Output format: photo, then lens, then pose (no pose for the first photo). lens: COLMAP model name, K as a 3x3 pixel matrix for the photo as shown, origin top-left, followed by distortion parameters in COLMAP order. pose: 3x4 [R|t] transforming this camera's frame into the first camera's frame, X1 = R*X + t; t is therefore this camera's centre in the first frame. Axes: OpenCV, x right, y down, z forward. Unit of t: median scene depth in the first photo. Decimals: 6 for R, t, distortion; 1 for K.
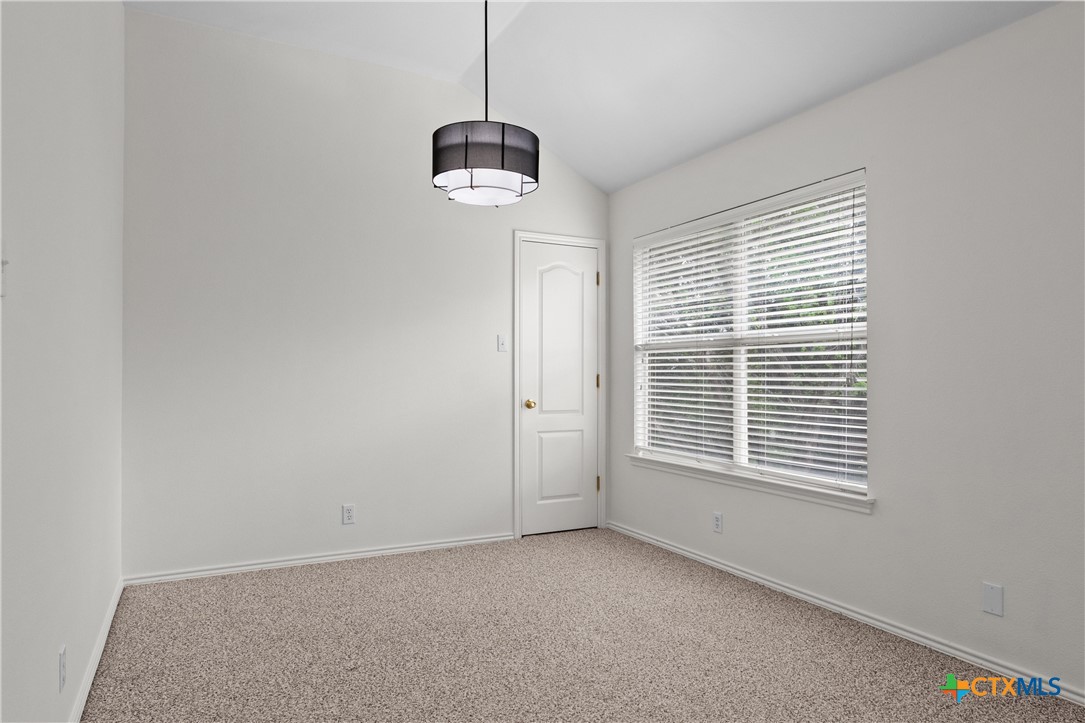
lens RADIAL K [[665.2, 0, 541.5], [0, 665.2, 368.8], [0, 0, 1]] dist [-0.006305, 0.003471]
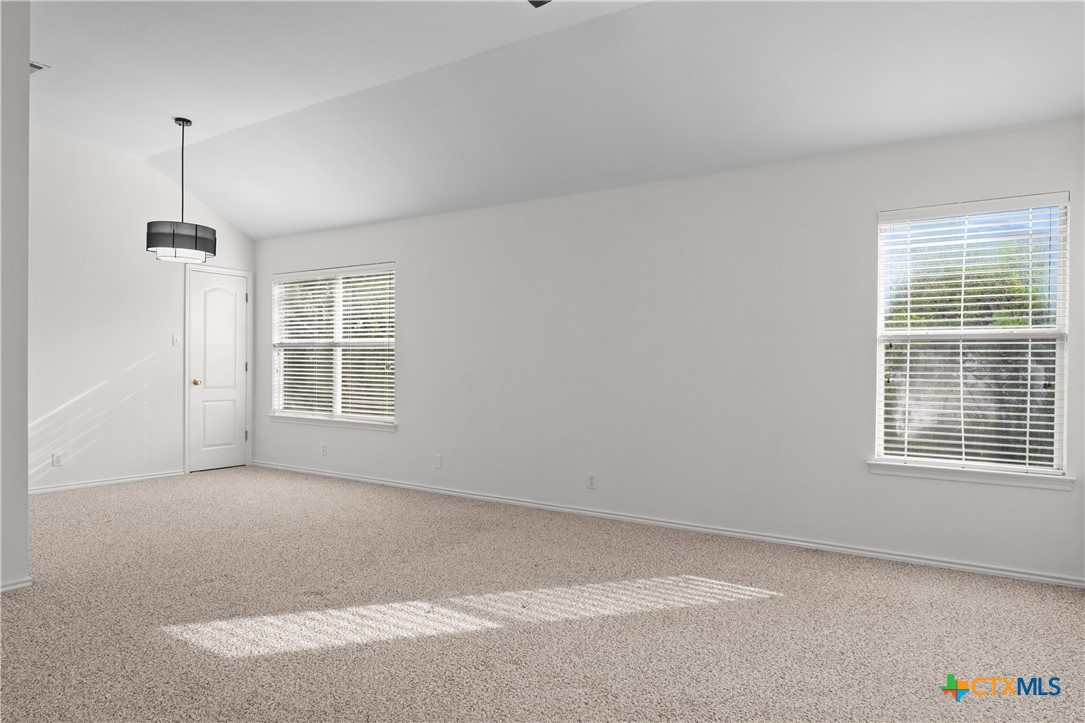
lens RADIAL K [[665.2, 0, 541.8], [0, 665.2, 372.2], [0, 0, 1]] dist [-0.006305, 0.003471]
pose [[0.867207, 0.002973, 0.497940, -0.095091], [-0.013556, 0.999753, 0.017640, -0.005777], [-0.497764, -0.022048, 0.867032, -0.713429]]
